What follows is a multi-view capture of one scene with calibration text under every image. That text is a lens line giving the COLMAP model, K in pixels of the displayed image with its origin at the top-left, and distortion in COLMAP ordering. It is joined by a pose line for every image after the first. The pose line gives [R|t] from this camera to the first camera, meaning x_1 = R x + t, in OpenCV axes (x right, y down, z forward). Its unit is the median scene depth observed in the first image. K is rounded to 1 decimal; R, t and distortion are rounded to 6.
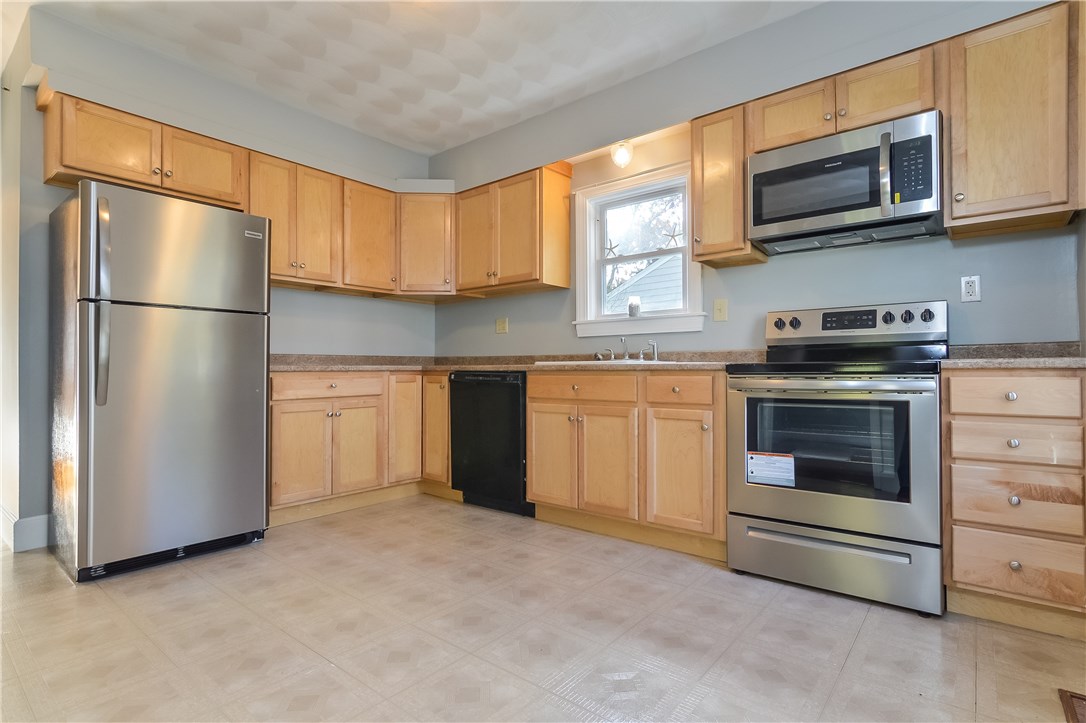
lens RADIAL K [[562.9, 0, 543.0], [0, 562.9, 361.5], [0, 0, 1]] dist [-0.005835, 0.000240]
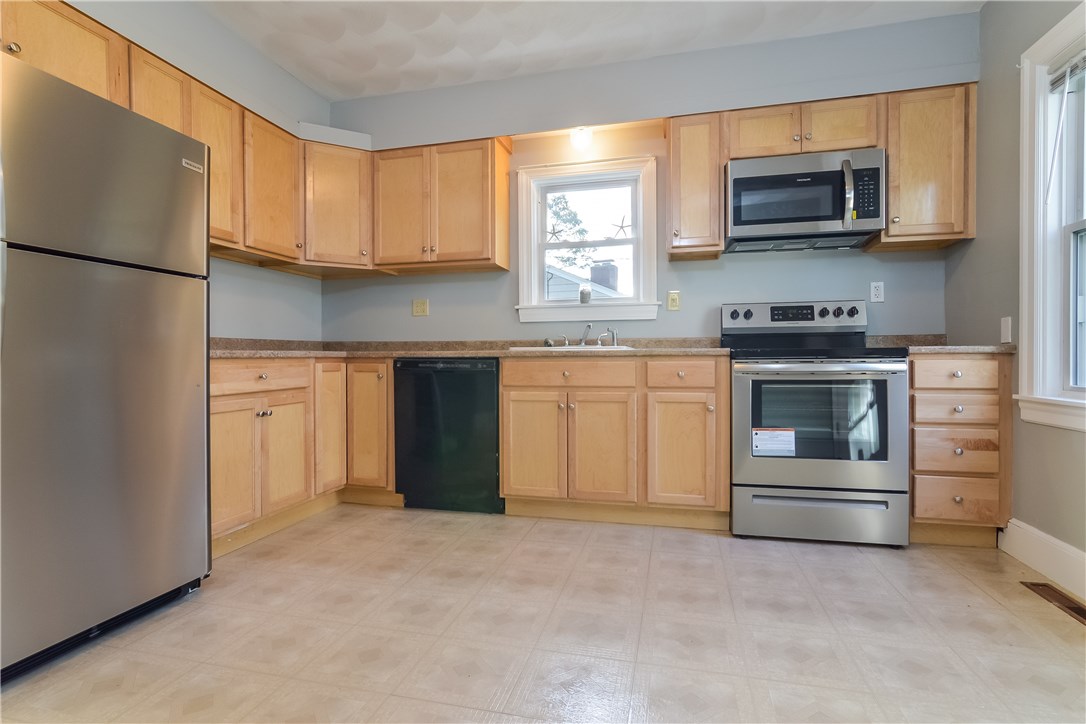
lens RADIAL K [[555.0, 0, 546.3], [0, 555.0, 363.9], [0, 0, 1]] dist [-0.011183, 0.000137]
pose [[0.897434, -0.006505, 0.441100, -0.422160], [-0.003961, 0.999732, 0.022803, 0.007914], [-0.441131, -0.022212, 0.897168, 0.171995]]
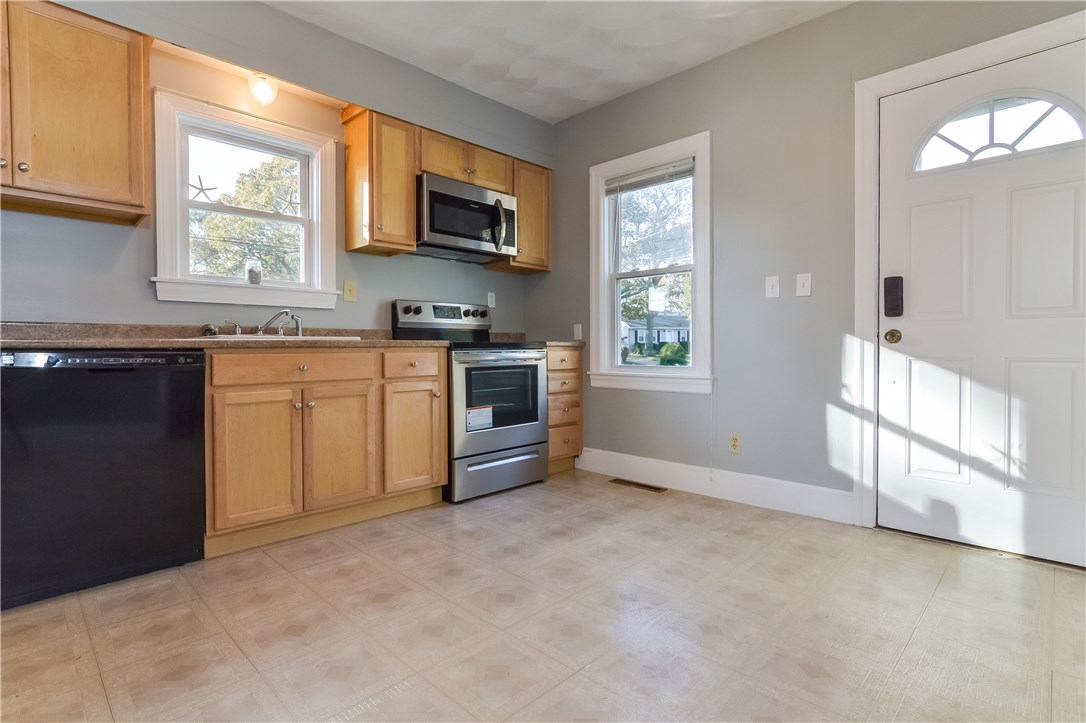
lens RADIAL K [[536.4, 0, 560.6], [0, 536.4, 353.4], [0, 0, 1]] dist [-0.003248, 0.000002]
pose [[0.051919, -0.007378, 0.998624, -0.767523], [-0.010924, 0.999909, 0.007956, 0.015589], [-0.998592, -0.011322, 0.051834, 0.620946]]
